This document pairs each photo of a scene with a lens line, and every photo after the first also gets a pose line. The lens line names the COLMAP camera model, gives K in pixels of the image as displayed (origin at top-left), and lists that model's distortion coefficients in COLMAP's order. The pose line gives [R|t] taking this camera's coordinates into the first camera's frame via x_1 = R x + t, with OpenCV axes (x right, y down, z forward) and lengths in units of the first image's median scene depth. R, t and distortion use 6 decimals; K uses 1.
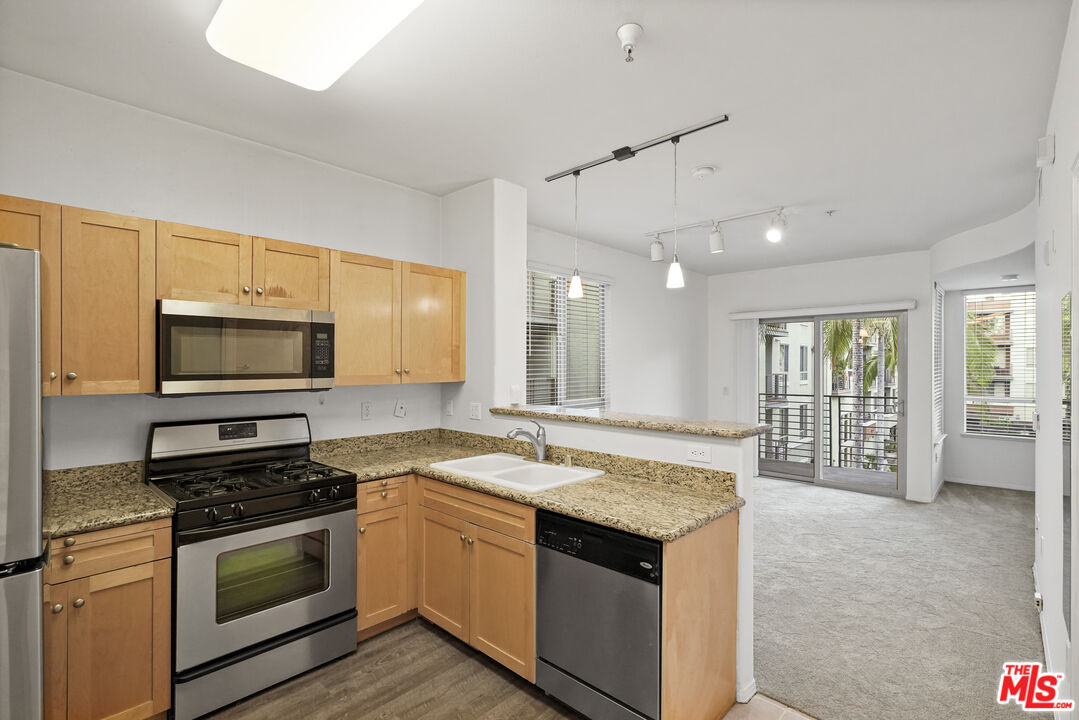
lens RADIAL K [[501.9, 0, 539.5], [0, 501.9, 360.0], [0, 0, 1]] dist [0.000243, 0.000381]
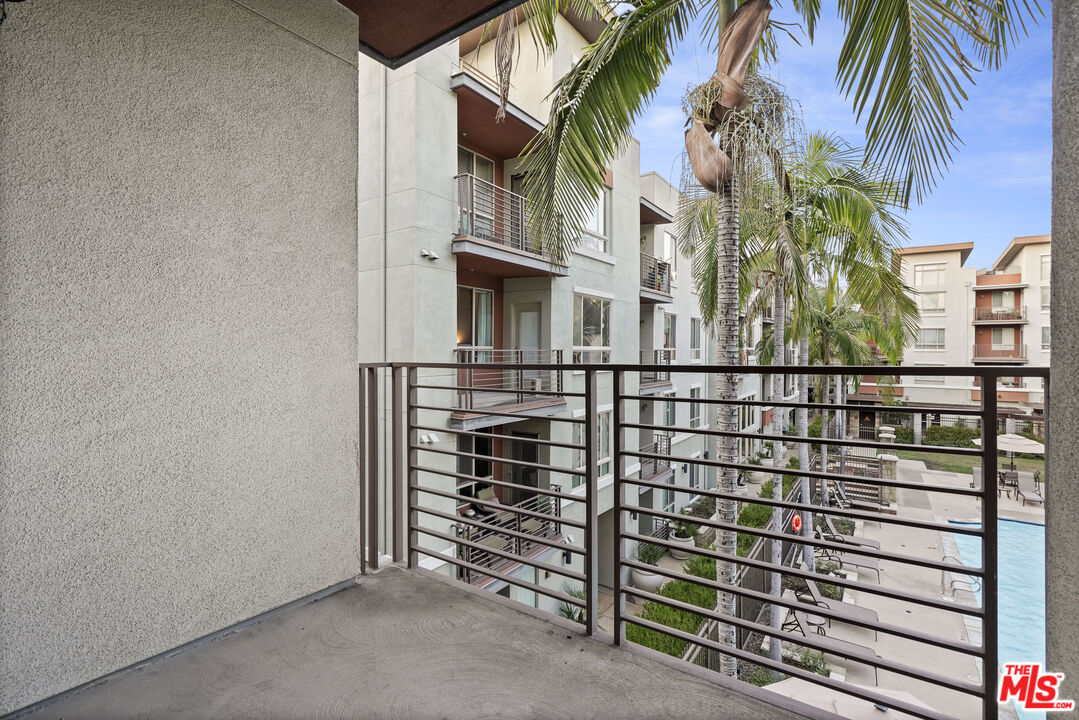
lens RADIAL K [[493.5, 0, 537.5], [0, 493.5, 347.9], [0, 0, 1]] dist [0.000438, 0.000446]
pose [[0.990540, 0.001122, 0.137217, 1.386645], [-0.001891, 0.999983, 0.005477, 0.161803], [-0.137208, -0.005685, 0.990526, 2.007673]]
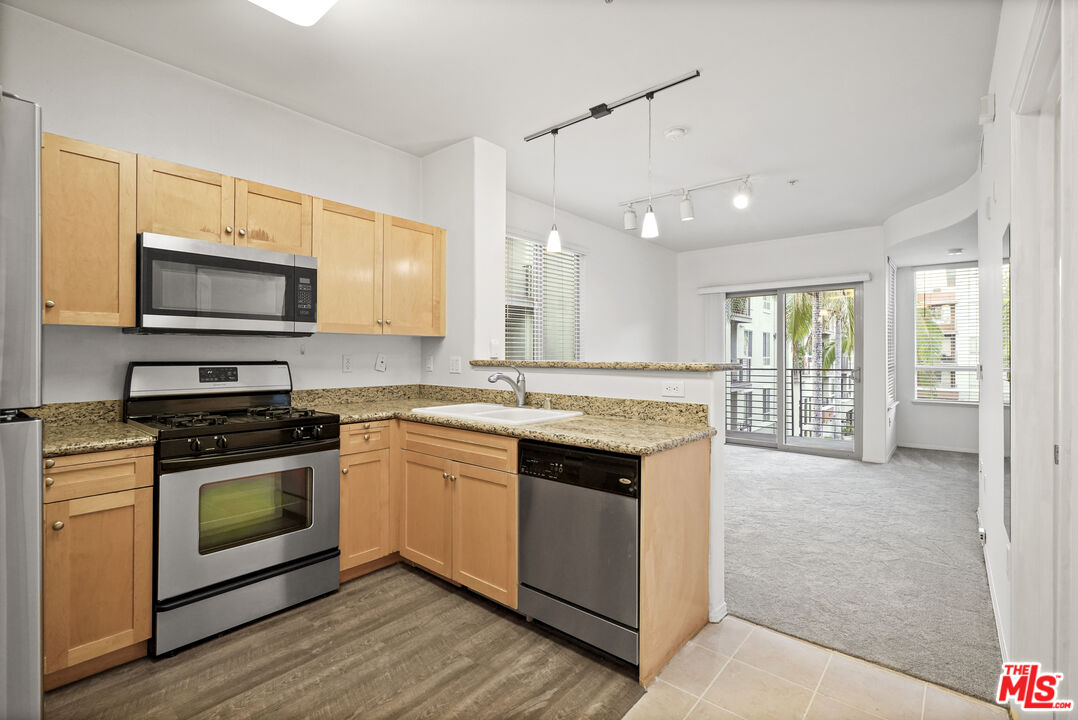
lens RADIAL K [[493.0, 0, 537.0], [0, 493.0, 347.9], [0, 0, 1]] dist [0.000438, 0.000446]
pose [[0.998772, 0.000800, 0.049546, -0.014544], [-0.000537, 0.999986, -0.005331, 0.088147], [-0.049550, 0.005298, 0.998758, -0.012914]]
